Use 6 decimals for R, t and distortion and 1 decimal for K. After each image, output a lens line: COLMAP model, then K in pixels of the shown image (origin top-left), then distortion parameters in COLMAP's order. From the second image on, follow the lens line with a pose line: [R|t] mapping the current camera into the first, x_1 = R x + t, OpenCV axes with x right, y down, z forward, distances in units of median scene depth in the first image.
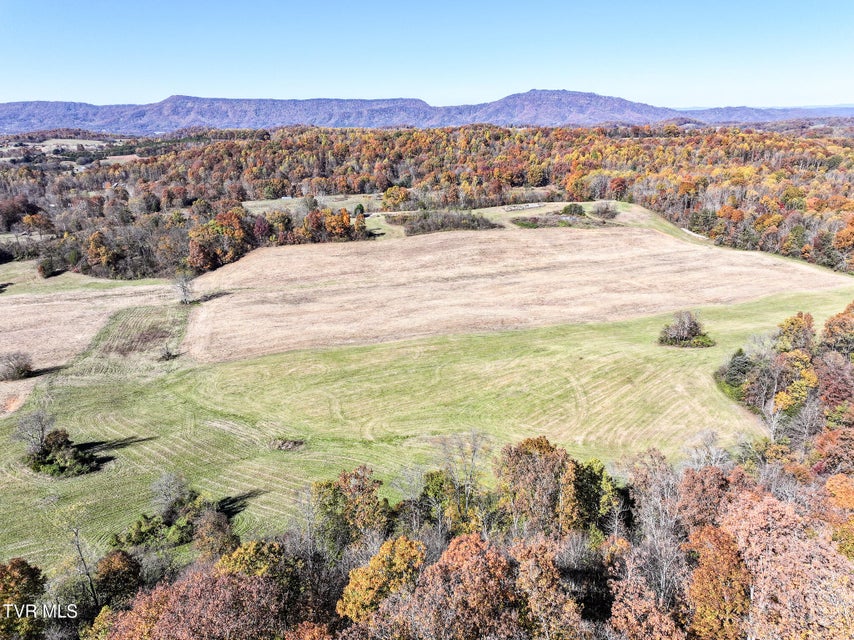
lens RADIAL K [[598.9, 0, 430.1], [0, 598.9, 320.7], [0, 0, 1]] dist [0.001428, 0.010851]
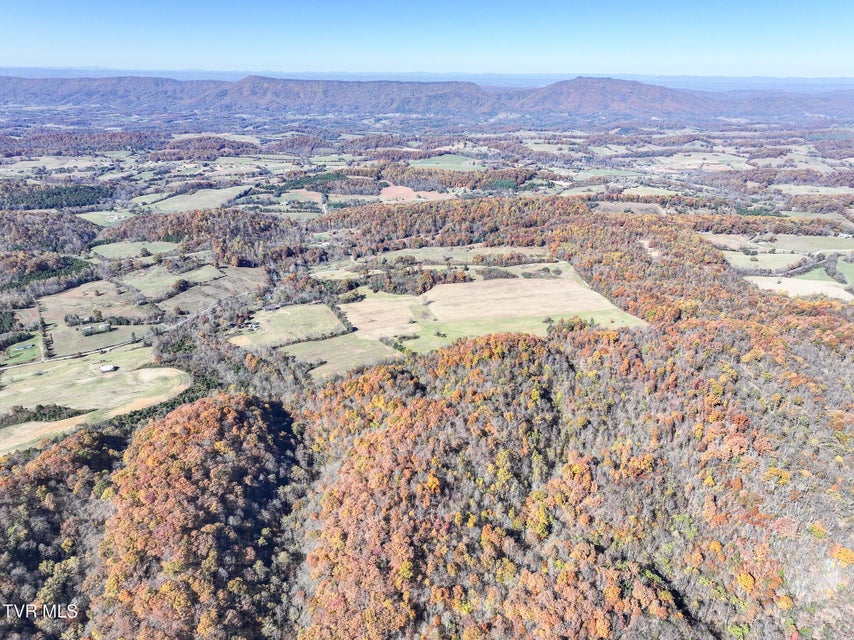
lens RADIAL K [[598.9, 0, 430.1], [0, 598.9, 320.7], [0, 0, 1]] dist [0.001428, 0.010851]
pose [[0.996897, 0.046950, -0.063186, -0.110083], [-0.043030, 0.997146, 0.062032, -0.121072], [0.065918, -0.059121, 0.996072, -2.001262]]
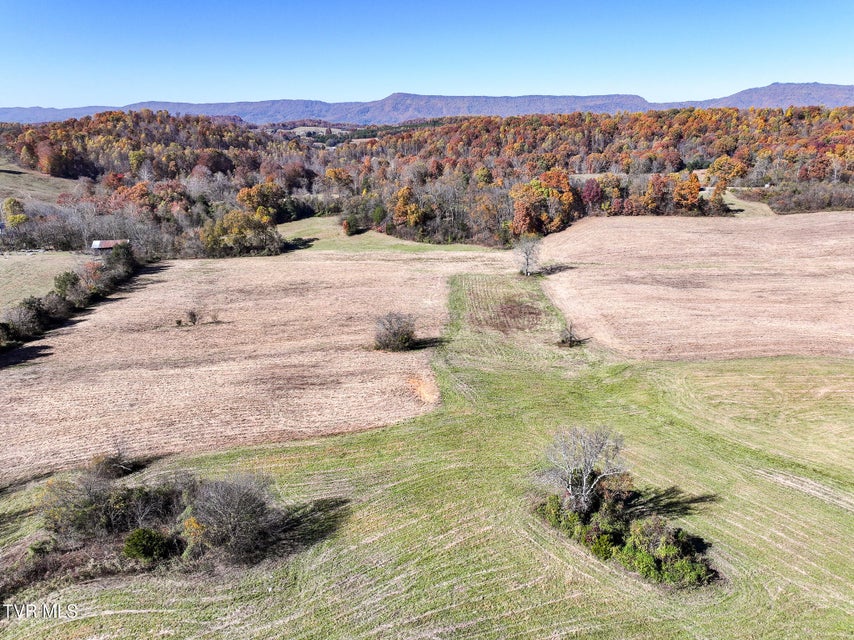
lens RADIAL K [[598.9, 0, 430.1], [0, 598.9, 320.7], [0, 0, 1]] dist [0.001428, 0.010851]
pose [[0.949509, 0.105584, -0.295441, -0.224252], [-0.105318, 0.994296, 0.016860, 0.023780], [0.295536, 0.015106, 0.955212, 0.168654]]
